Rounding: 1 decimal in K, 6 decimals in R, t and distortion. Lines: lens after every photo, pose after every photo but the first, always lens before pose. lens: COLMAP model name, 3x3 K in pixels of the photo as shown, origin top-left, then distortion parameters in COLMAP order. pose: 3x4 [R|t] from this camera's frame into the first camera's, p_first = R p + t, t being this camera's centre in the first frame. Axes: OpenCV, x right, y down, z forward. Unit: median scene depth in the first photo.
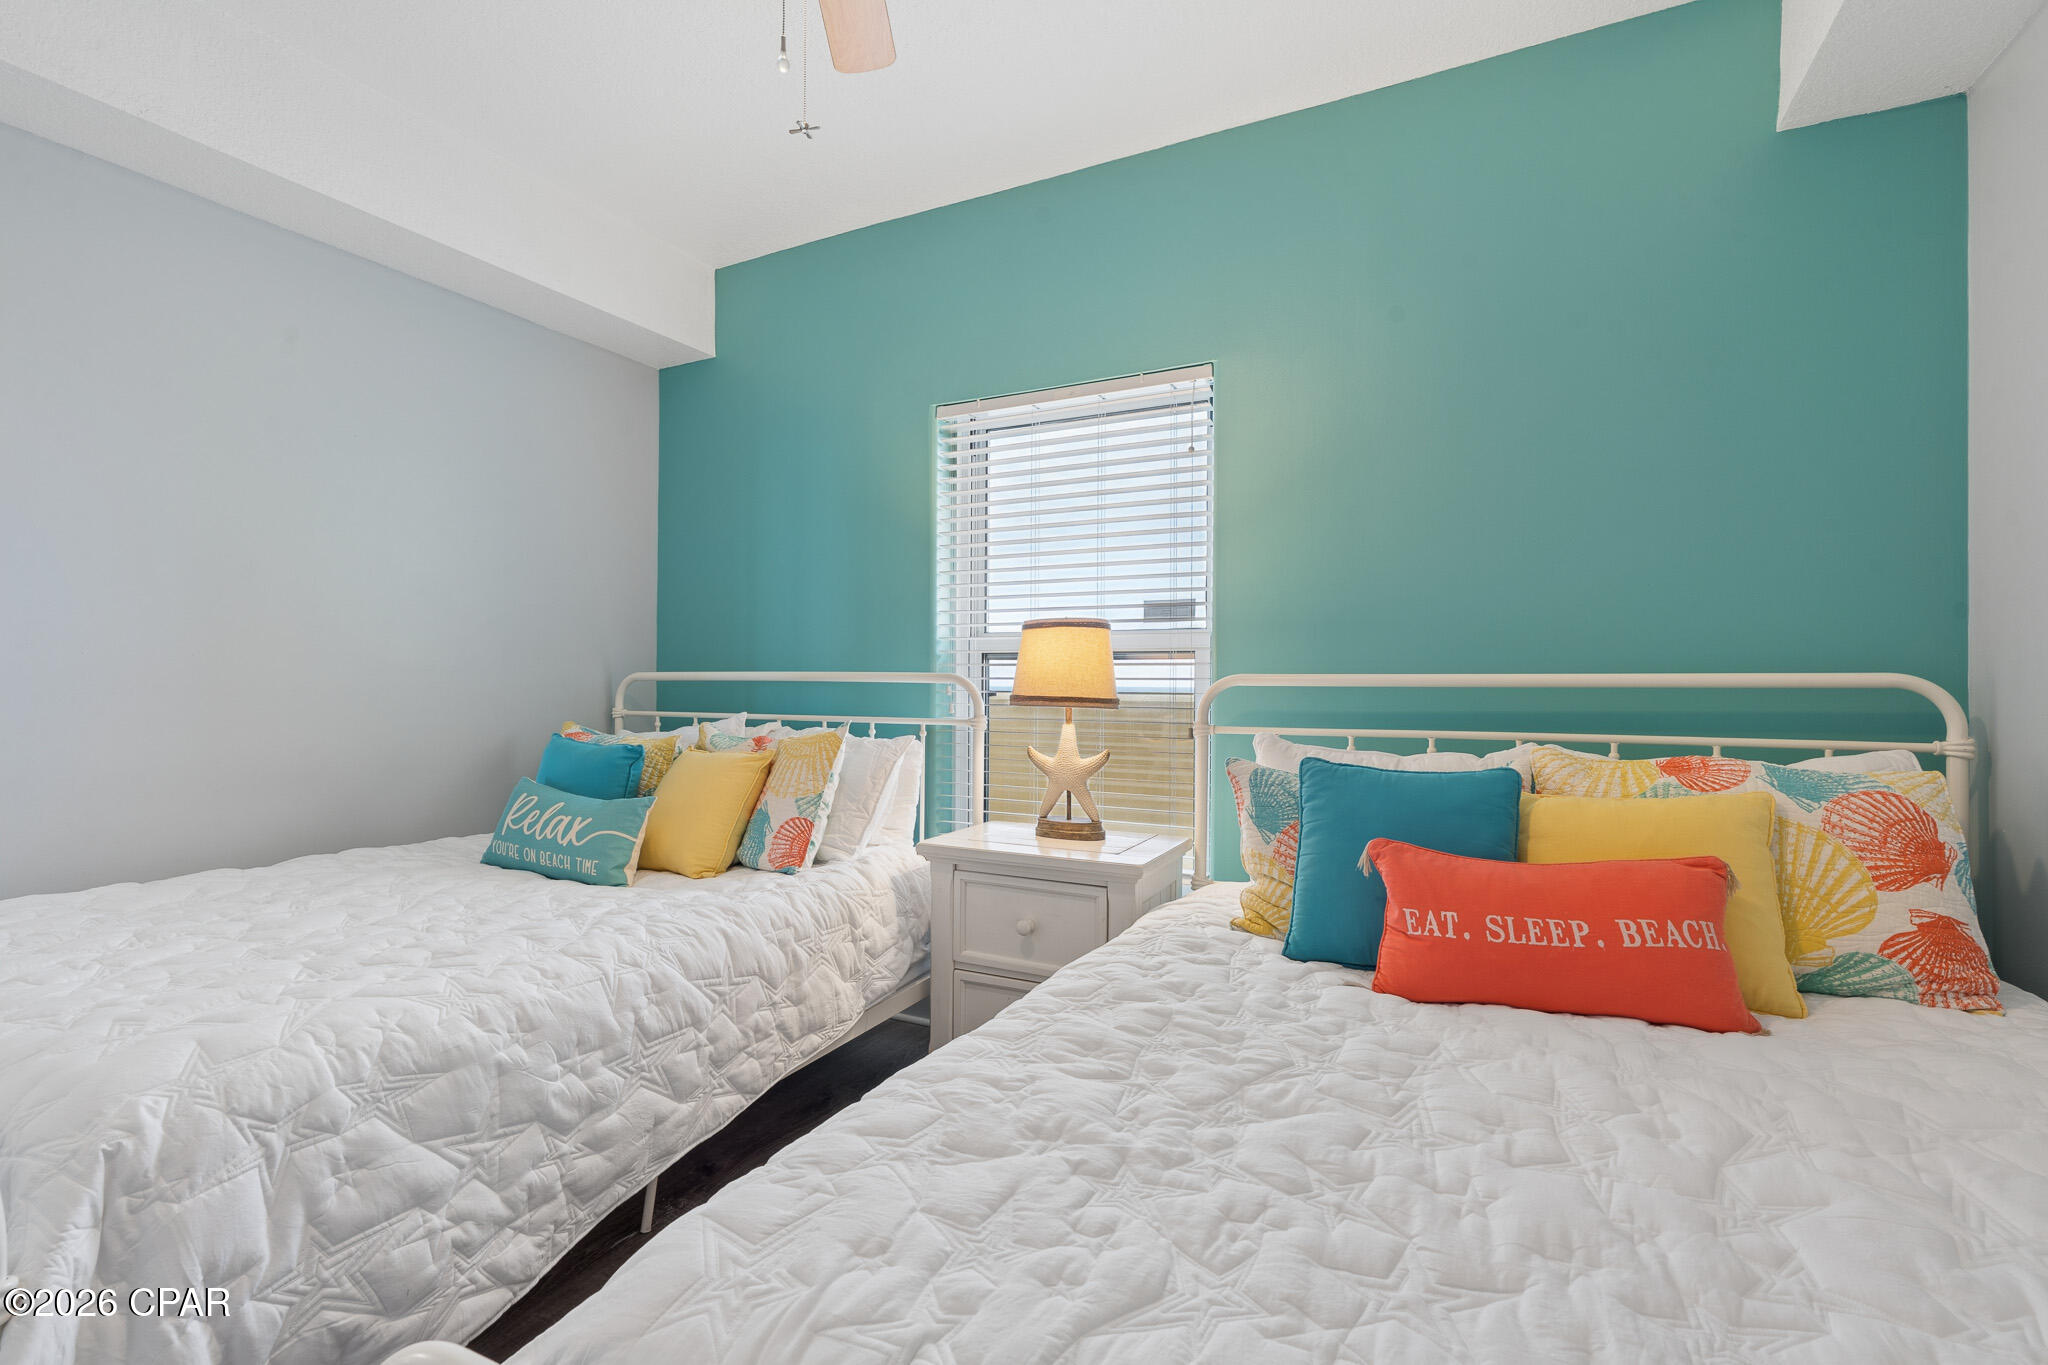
lens RADIAL K [[925.5, 0, 1023.1], [0, 925.5, 674.6], [0, 0, 1]] dist [-0.005181, 0.002037]
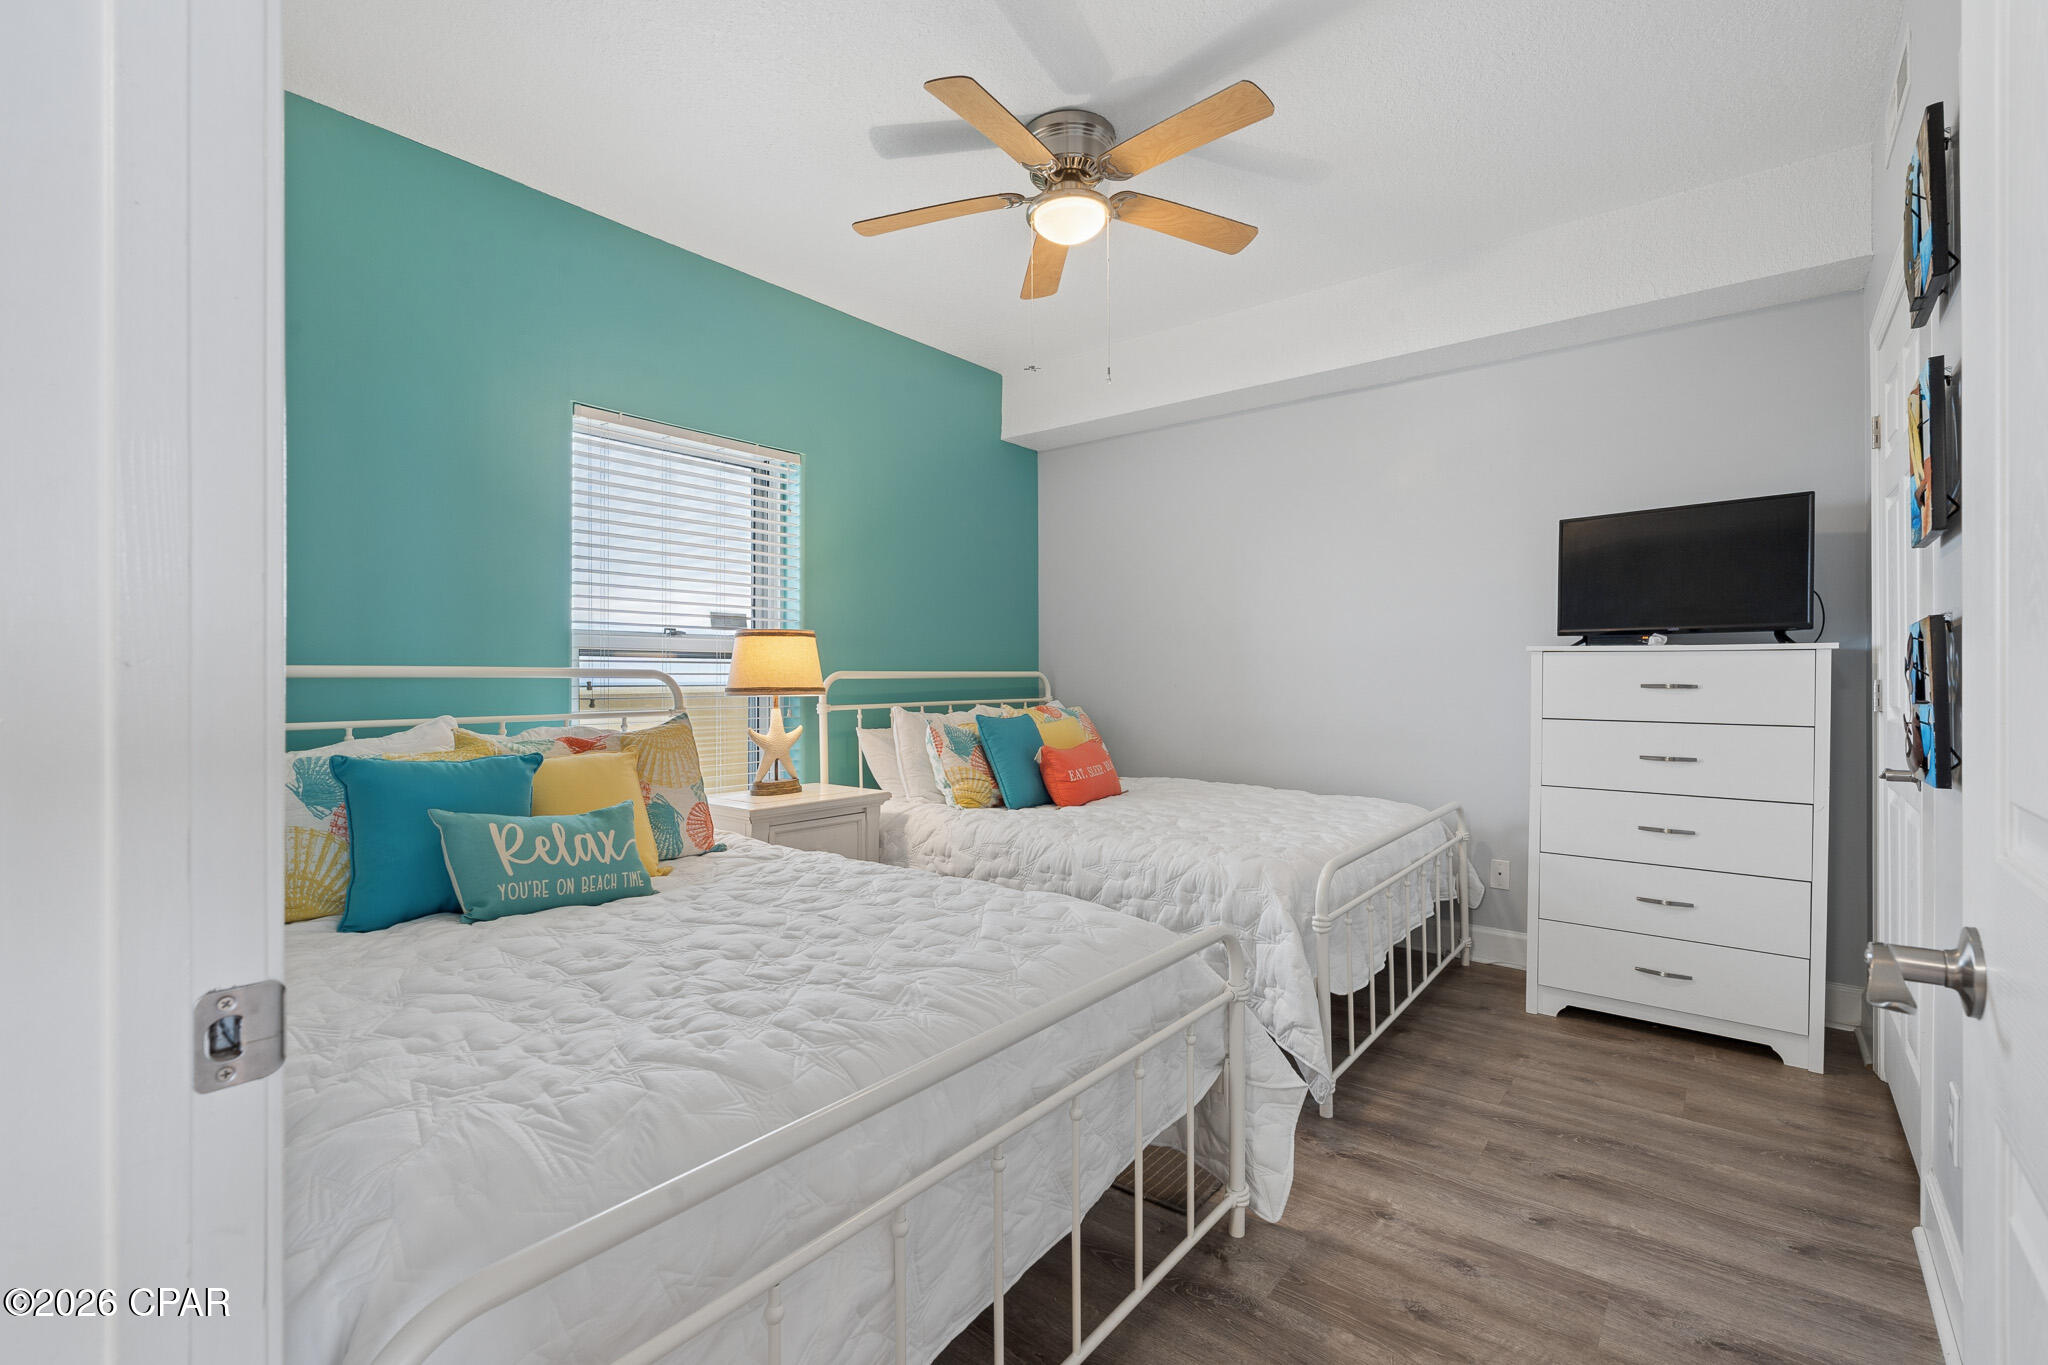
lens RADIAL K [[925.5, 0, 992.2], [0, 925.5, 669.7], [0, 0, 1]] dist [-0.005181, 0.002037]
pose [[0.215900, 0.000888, 0.976415, -1.184166], [-0.006715, 0.999977, 0.000575, -0.005021], [-0.976392, -0.006680, 0.215901, 0.408530]]
